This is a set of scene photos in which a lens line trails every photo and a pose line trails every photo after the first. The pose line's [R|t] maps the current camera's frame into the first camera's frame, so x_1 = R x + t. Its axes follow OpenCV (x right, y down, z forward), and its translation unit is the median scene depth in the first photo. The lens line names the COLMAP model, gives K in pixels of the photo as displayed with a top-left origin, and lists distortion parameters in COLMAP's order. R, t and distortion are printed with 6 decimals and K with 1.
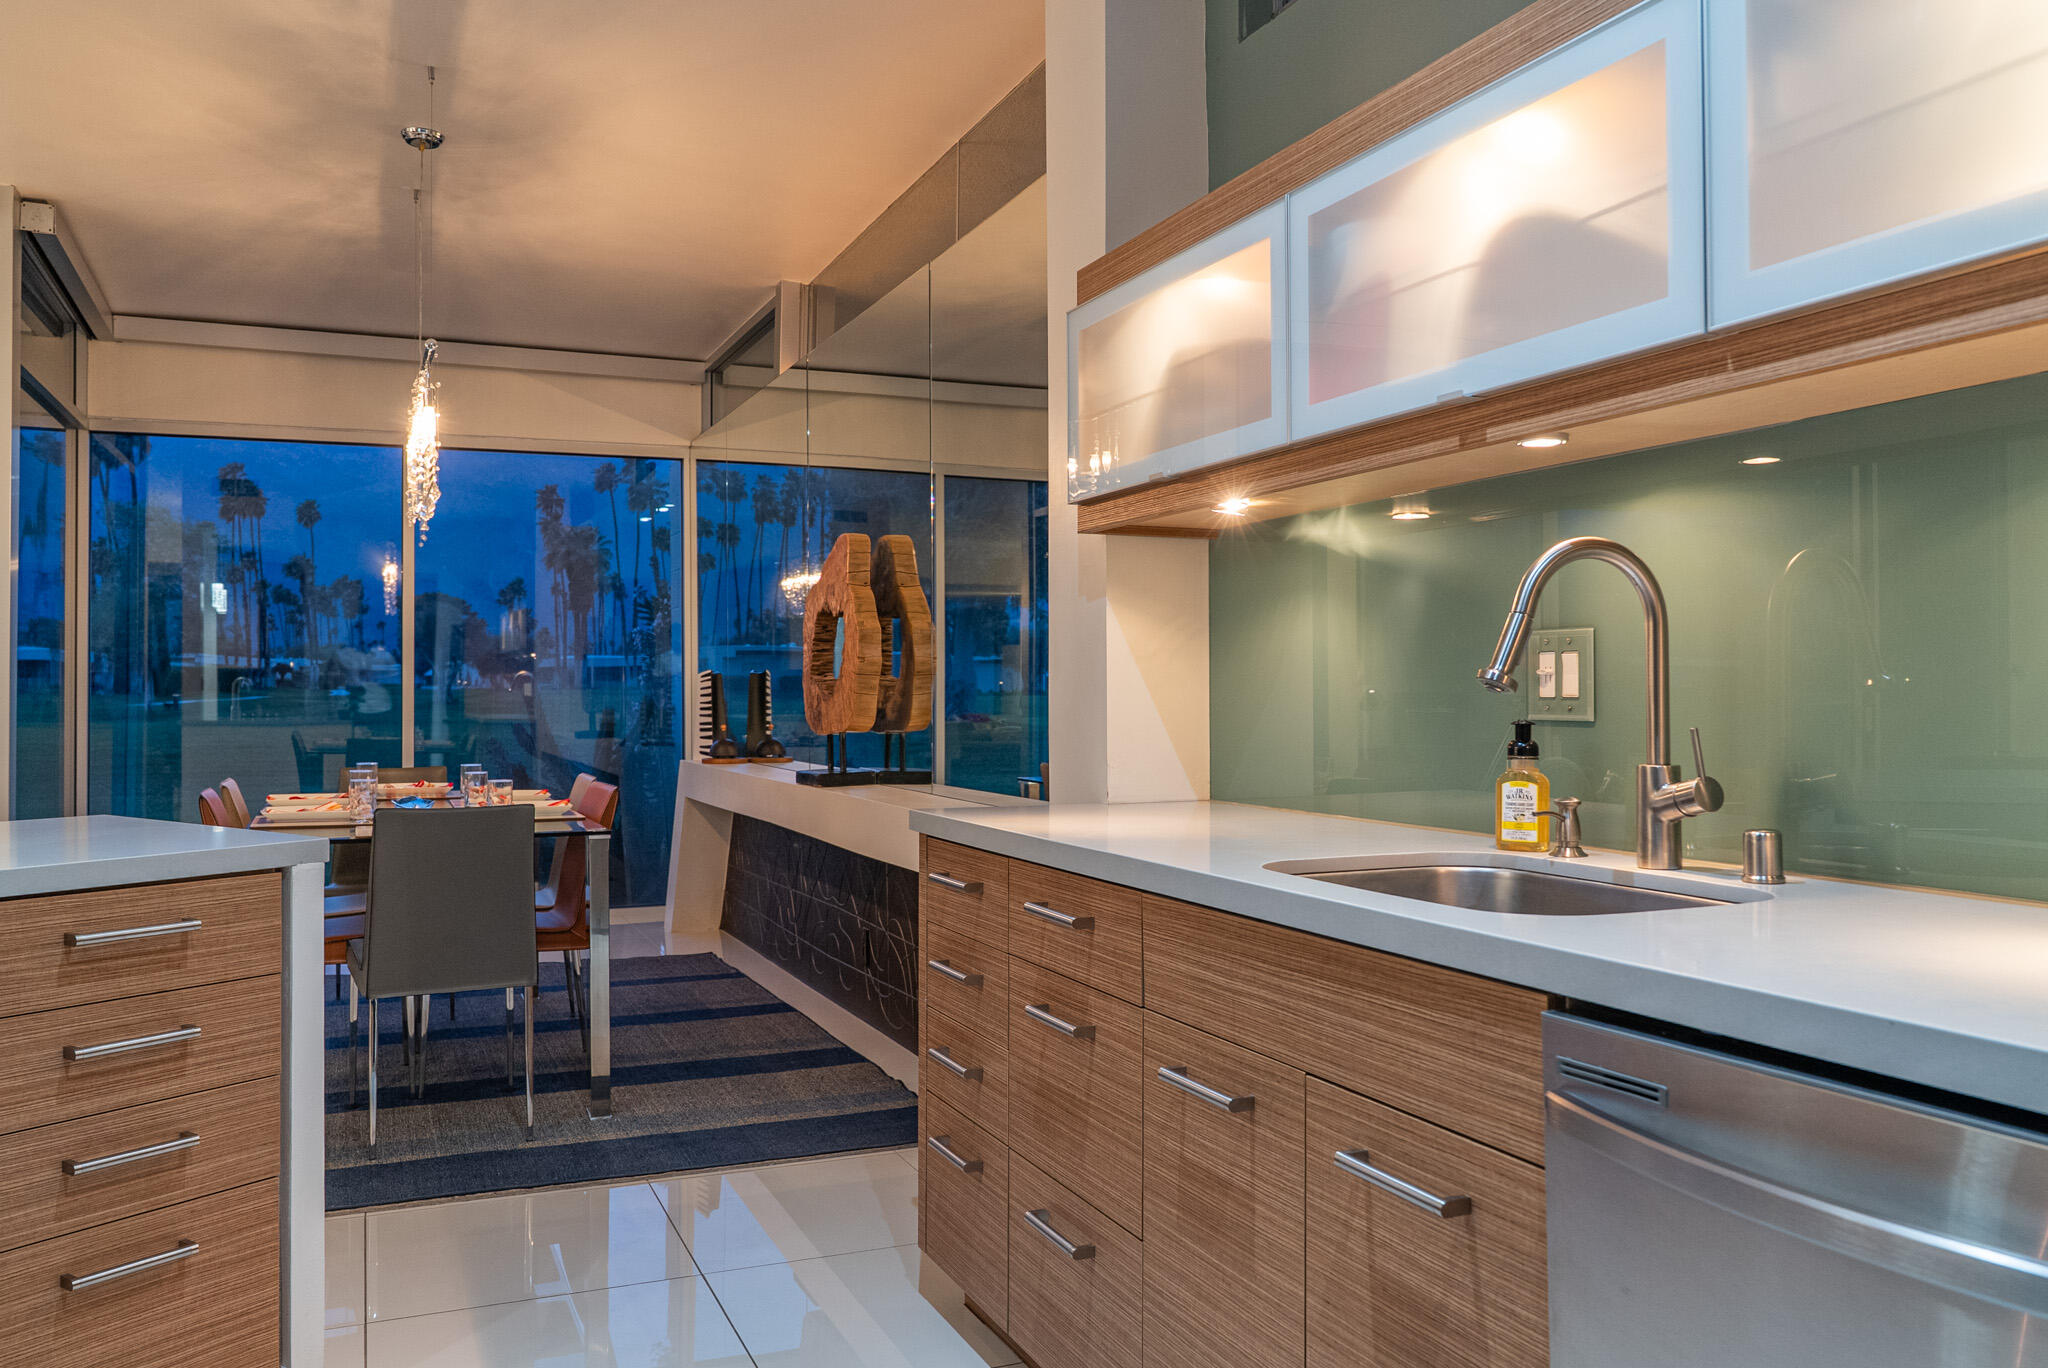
lens RADIAL K [[1541.2, 0, 1024.0], [0, 1541.2, 684.0], [0, 0, 1]] dist [-0.003050, -0.006035]
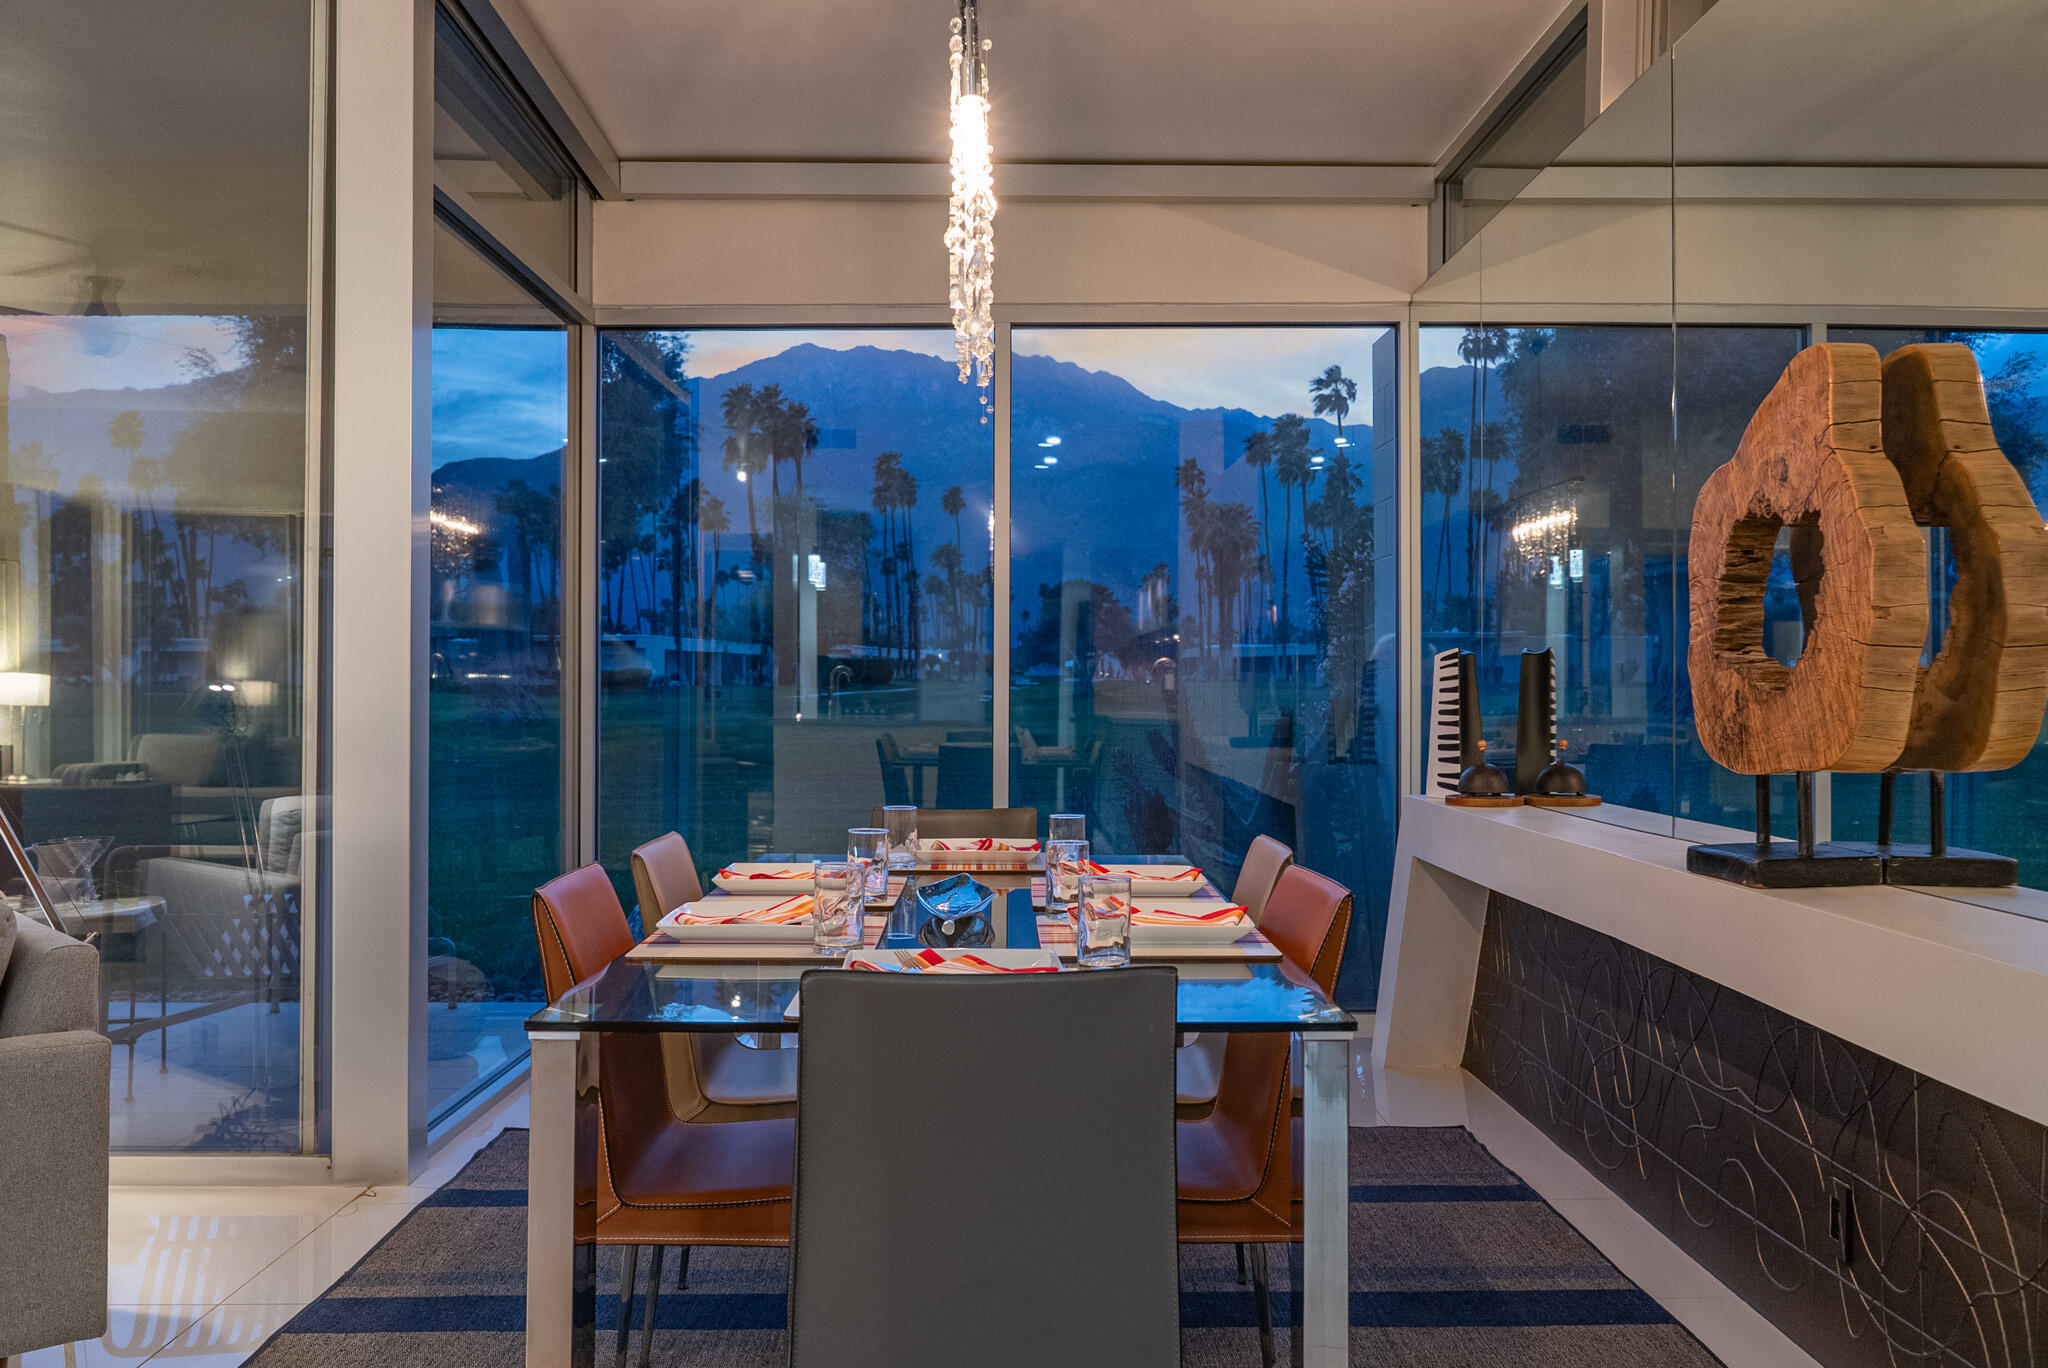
lens RADIAL K [[1694.2, 0, 1024.0], [0, 1694.2, 684.0], [0, 0, 1]] dist [-0.004652, -0.003070]
pose [[0.921755, 0.002581, -0.387764, -0.091057], [-0.000827, 0.999989, 0.004691, 0.001685], [0.387772, -0.004003, 0.921747, 0.287475]]
